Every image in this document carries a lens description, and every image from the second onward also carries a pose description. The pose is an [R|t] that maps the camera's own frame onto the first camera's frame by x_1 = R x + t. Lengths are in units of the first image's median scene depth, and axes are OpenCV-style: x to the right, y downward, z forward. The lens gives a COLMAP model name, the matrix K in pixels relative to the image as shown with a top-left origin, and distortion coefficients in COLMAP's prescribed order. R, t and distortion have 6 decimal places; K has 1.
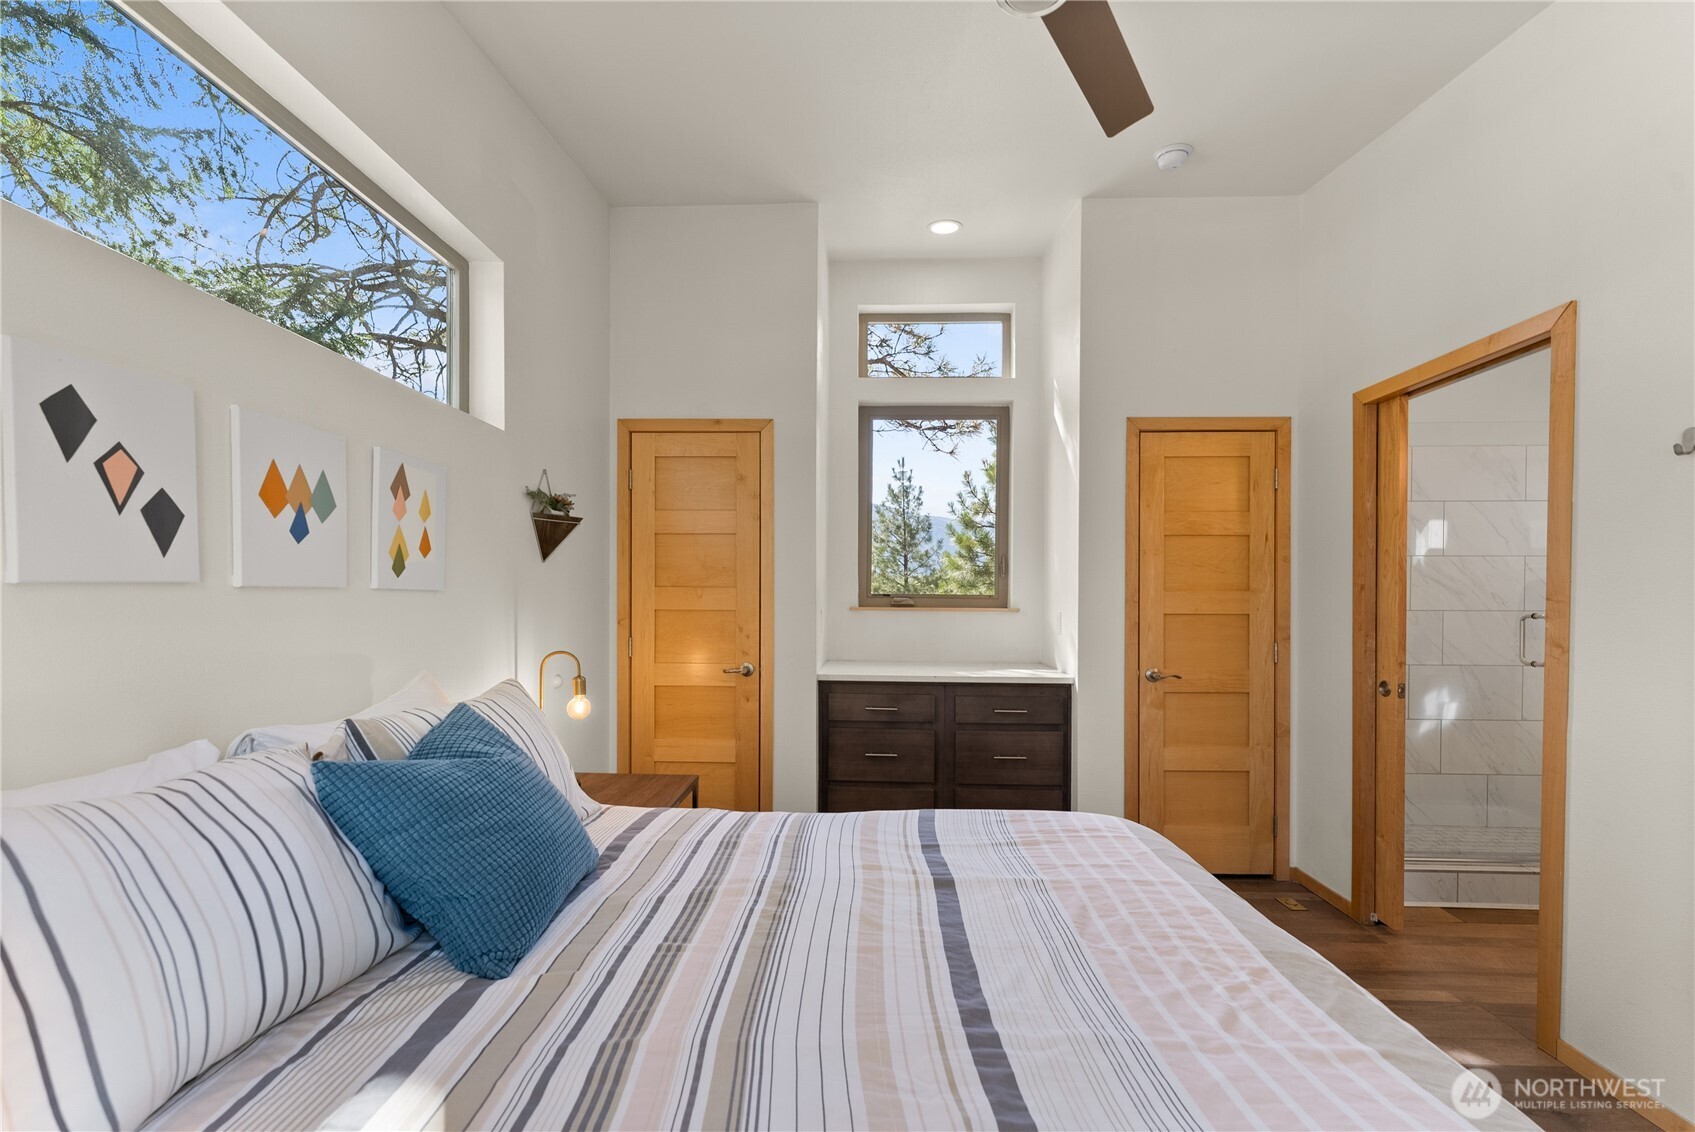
lens RADIAL K [[699.4, 0, 843.6], [0, 699.4, 606.1], [0, 0, 1]] dist [-0.000322, -0.000167]
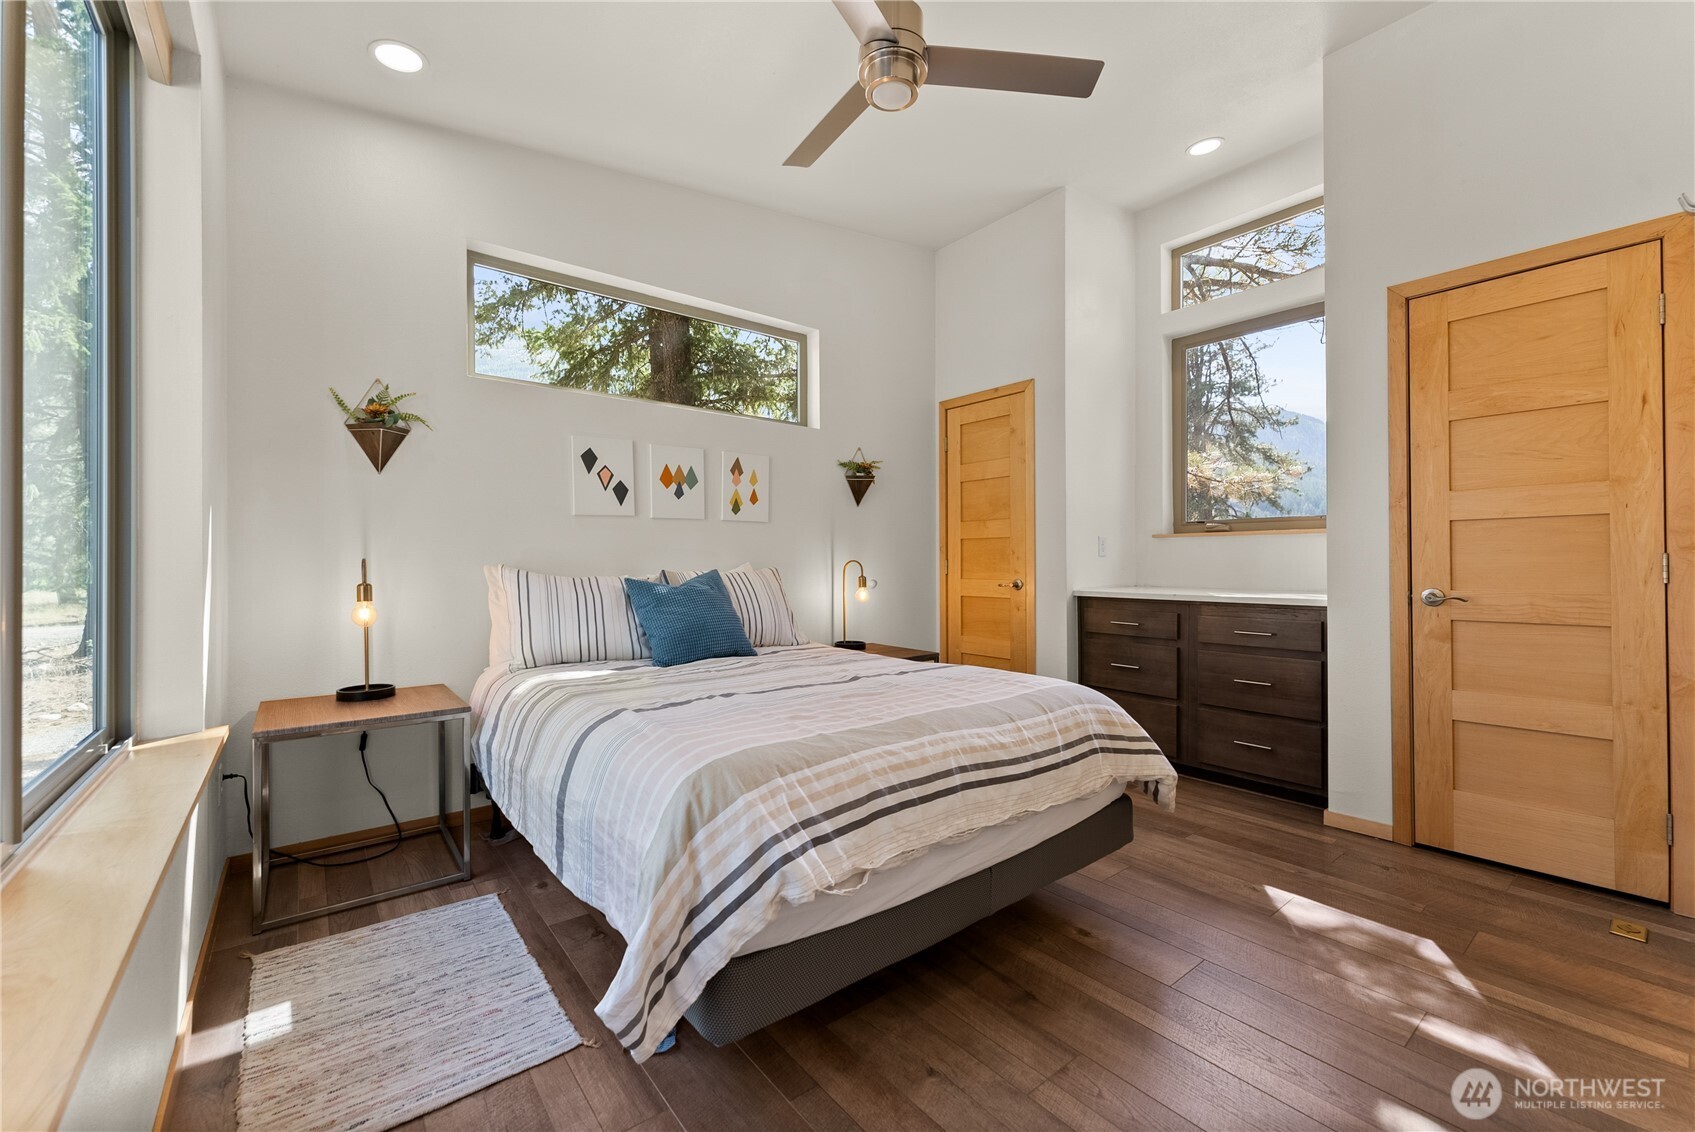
lens RADIAL K [[691.0, 0, 849.7], [0, 691.0, 563.5], [0, 0, 1]] dist [0.000529, 0.000058]
pose [[0.653160, -0.009174, -0.757164, 0.609432], [0.000506, 0.999932, -0.011679, 0.069259], [0.757220, 0.007245, 0.653120, -0.023865]]
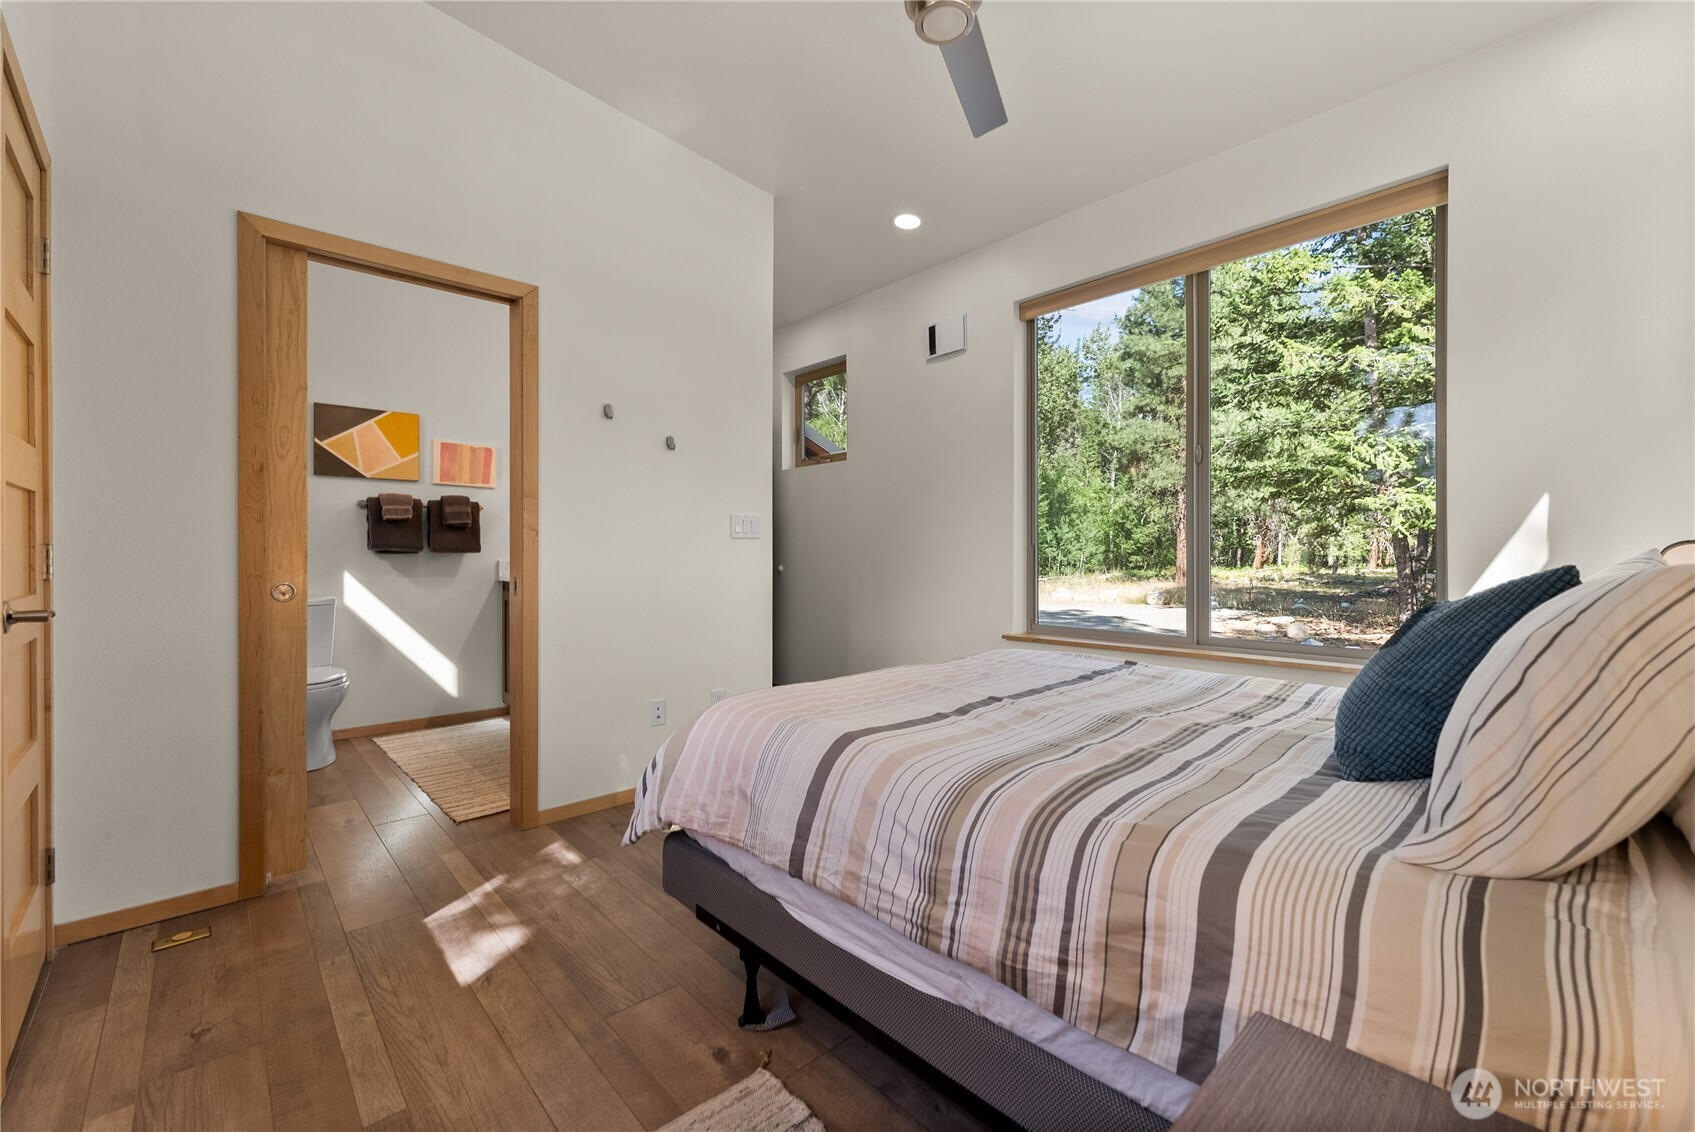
lens RADIAL K [[691.0, 0, 849.7], [0, 691.0, 563.5], [0, 0, 1]] dist [0.000529, 0.000058]
pose [[-0.692395, -0.010808, 0.721438, -0.244276], [-0.004499, 0.999933, 0.010663, 0.060652], [-0.721505, 0.004137, -0.692397, 0.926058]]
